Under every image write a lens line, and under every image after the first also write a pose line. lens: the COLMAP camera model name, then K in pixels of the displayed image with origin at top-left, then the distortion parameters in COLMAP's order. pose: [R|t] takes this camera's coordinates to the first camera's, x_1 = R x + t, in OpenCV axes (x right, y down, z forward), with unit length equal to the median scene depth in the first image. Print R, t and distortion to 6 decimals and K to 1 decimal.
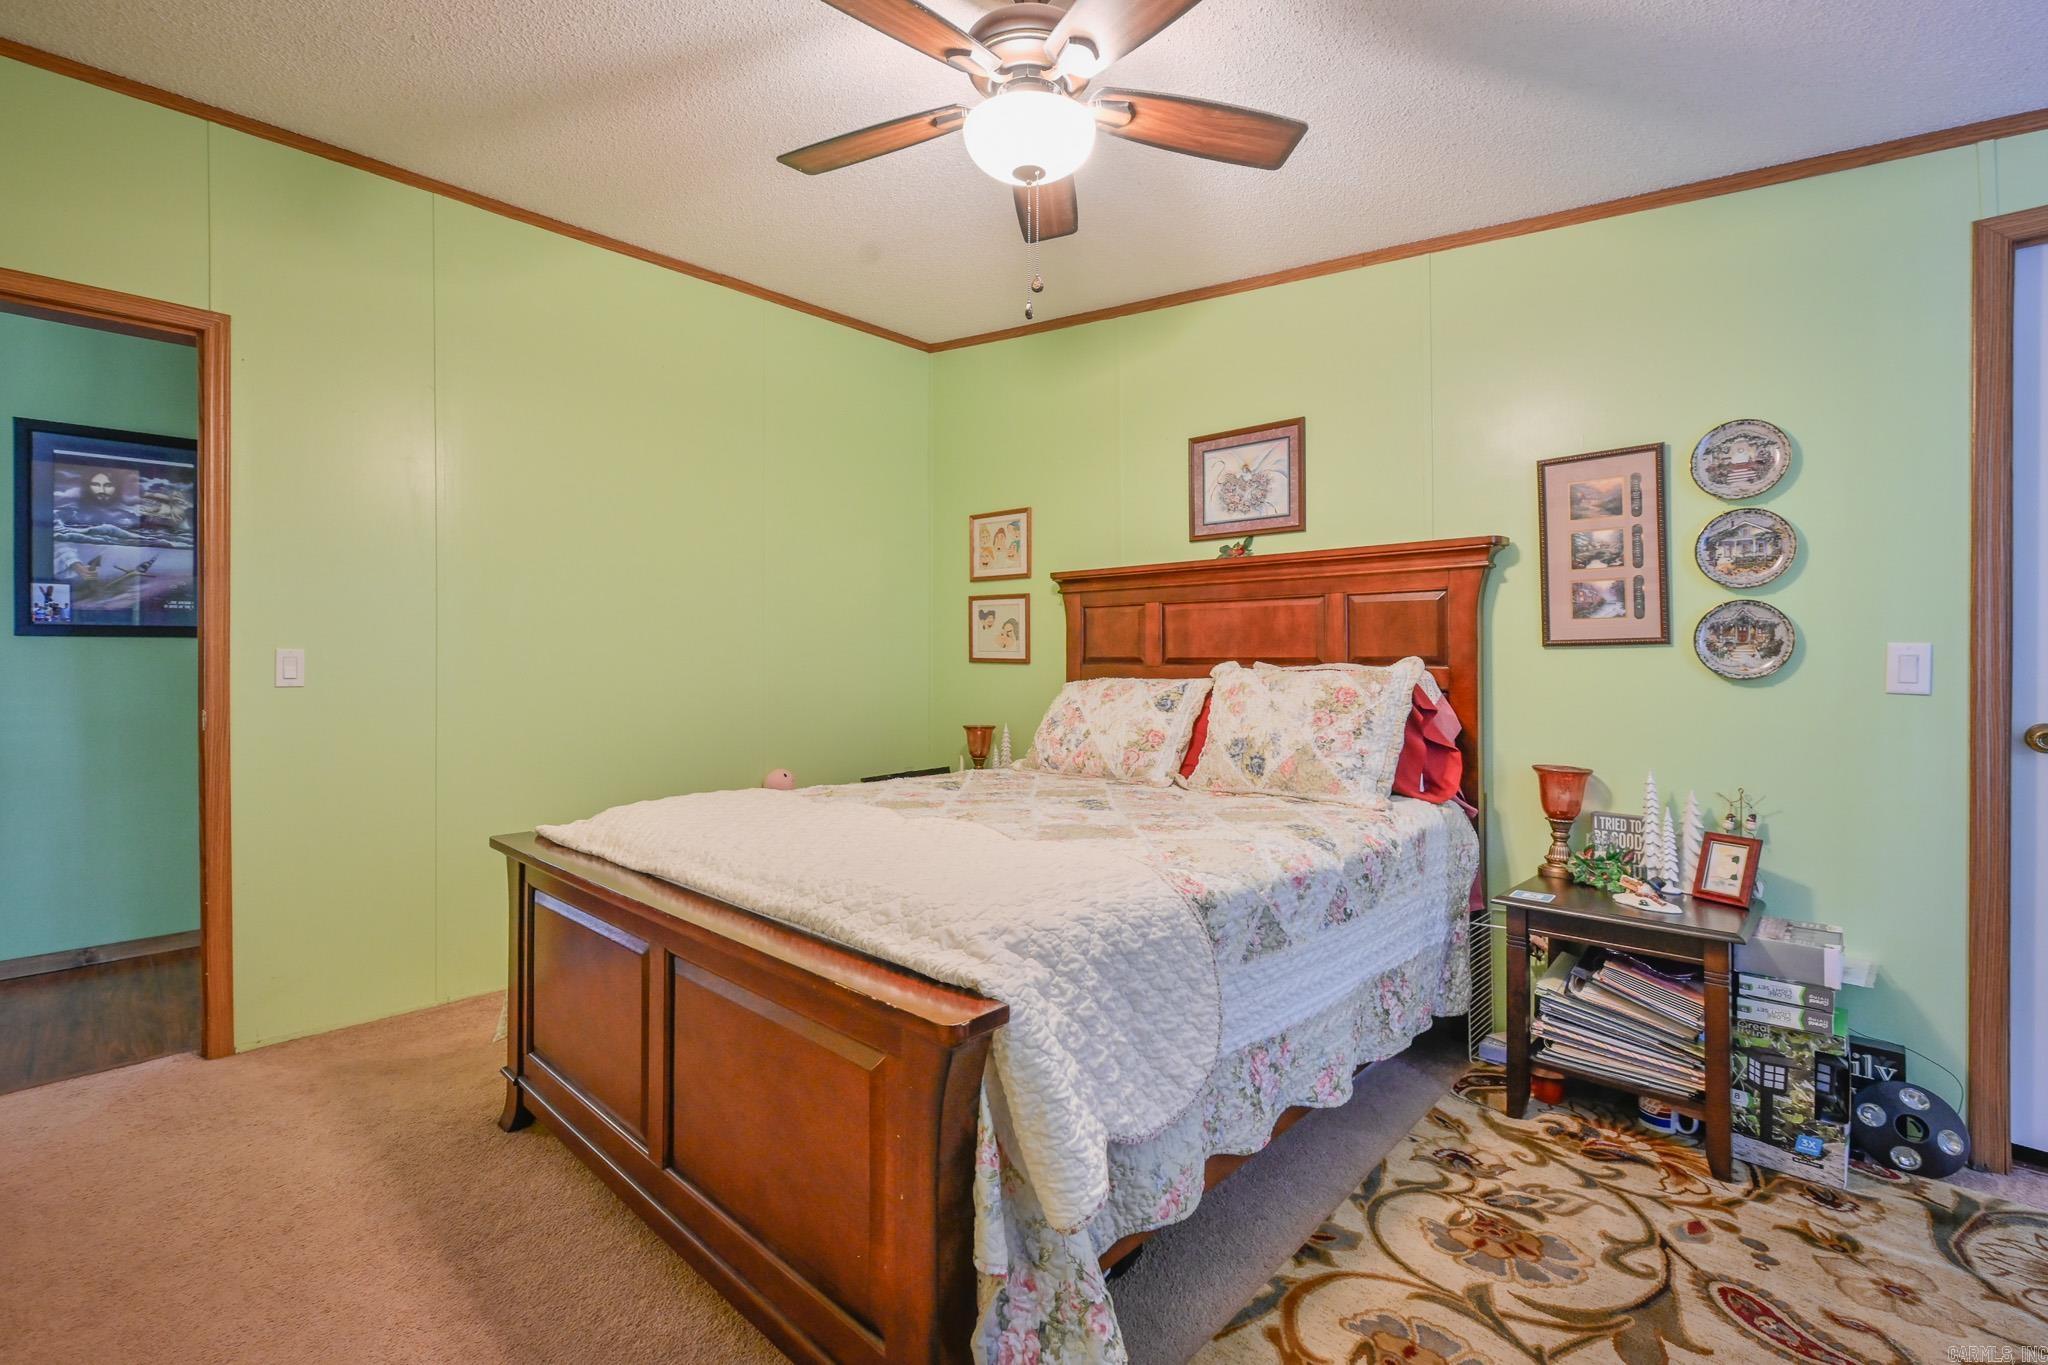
lens RADIAL K [[925.3, 0, 1023.3], [0, 925.3, 666.5], [0, 0, 1]] dist [0.001891, 0.000134]
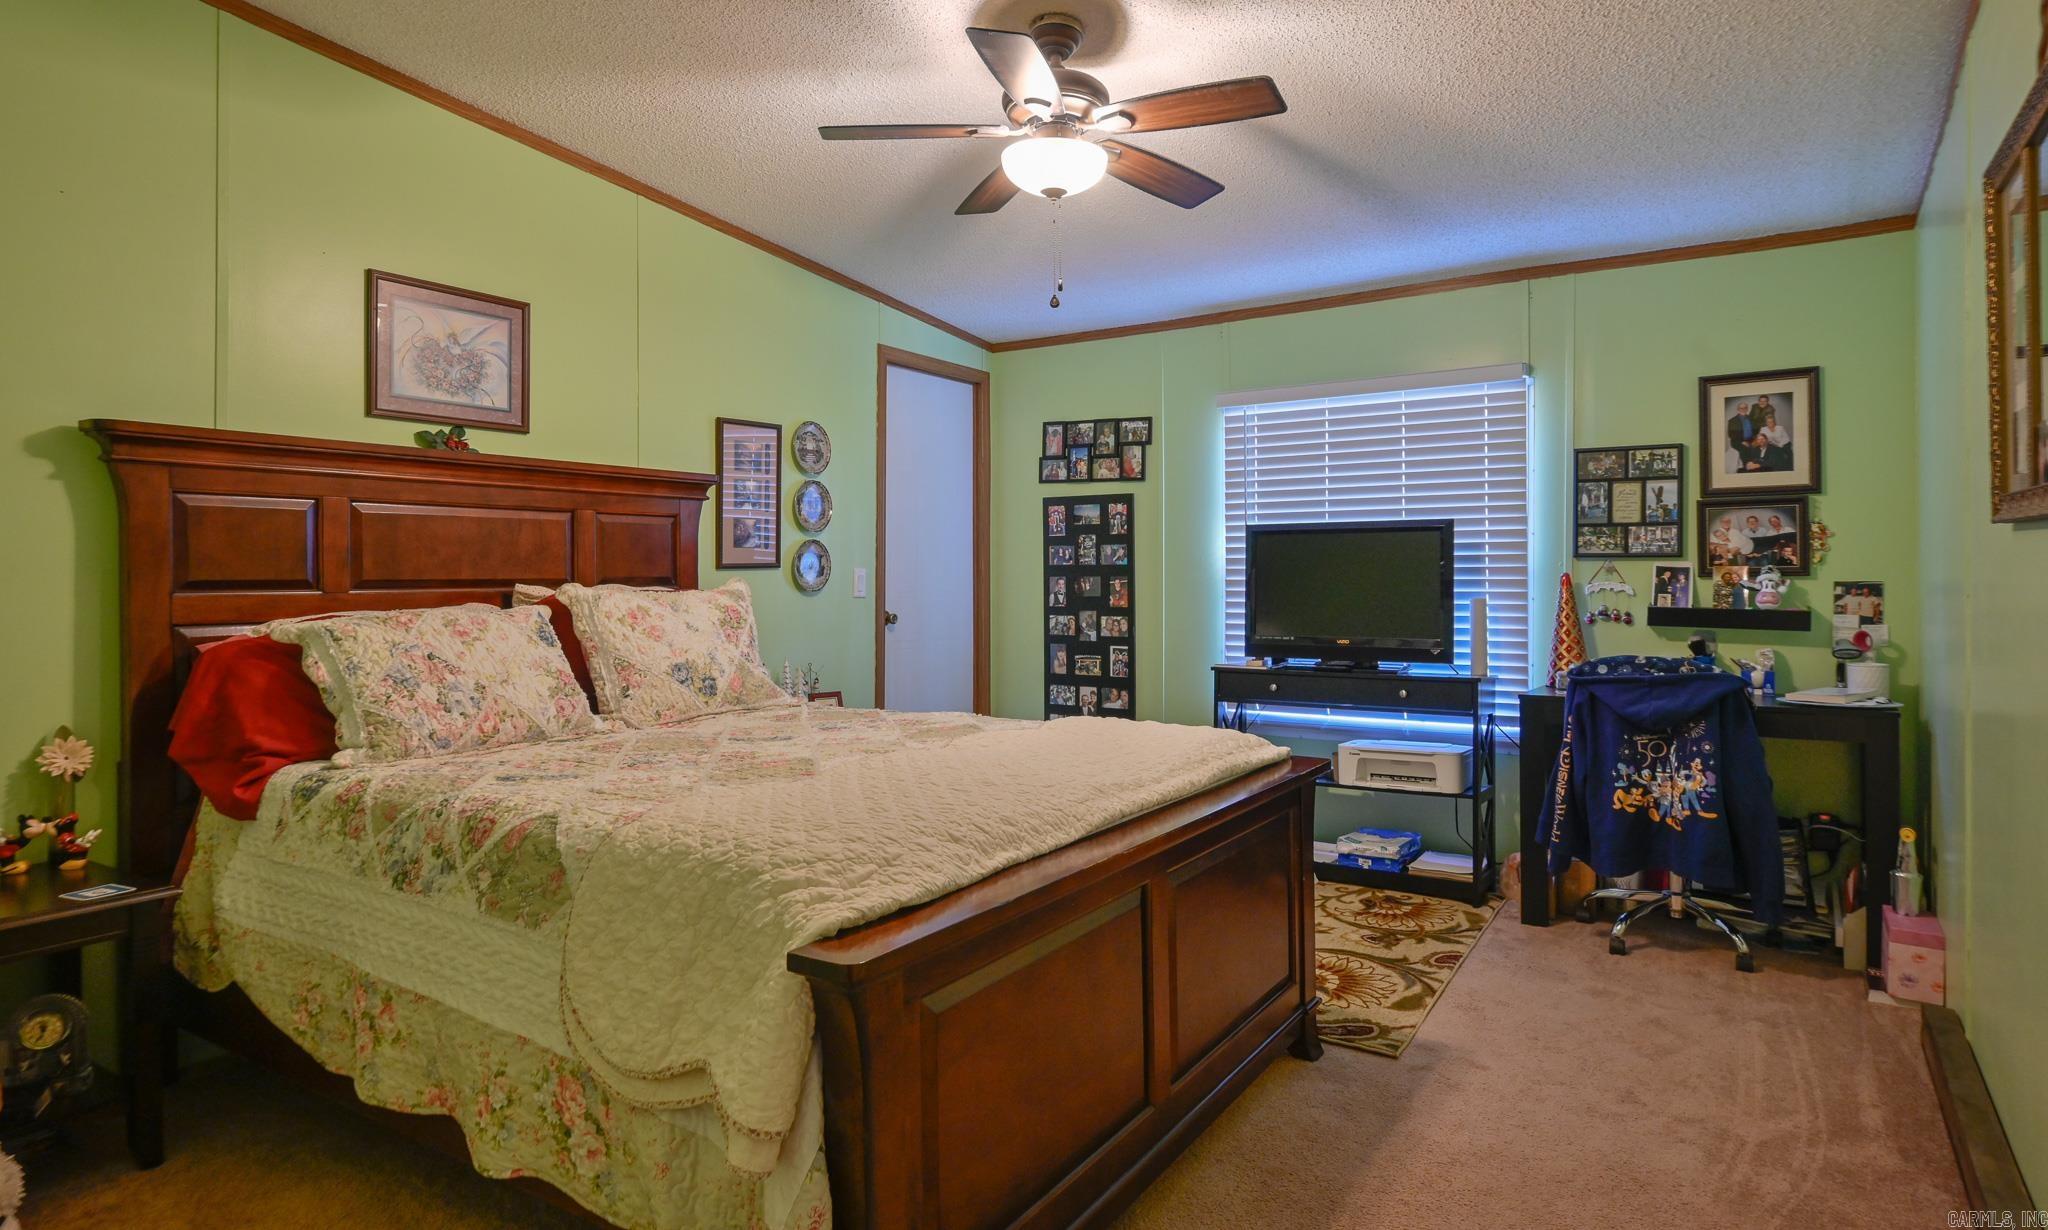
lens RADIAL K [[1126.4, 0, 1023.6], [0, 1126.4, 600.2], [0, 0, 1]] dist [-0.002823, -0.000330]
pose [[-0.173030, -0.023084, 0.984646, -0.826639], [0.010739, 0.999622, 0.025322, -0.011159], [-0.984858, 0.014955, -0.172717, 0.723050]]
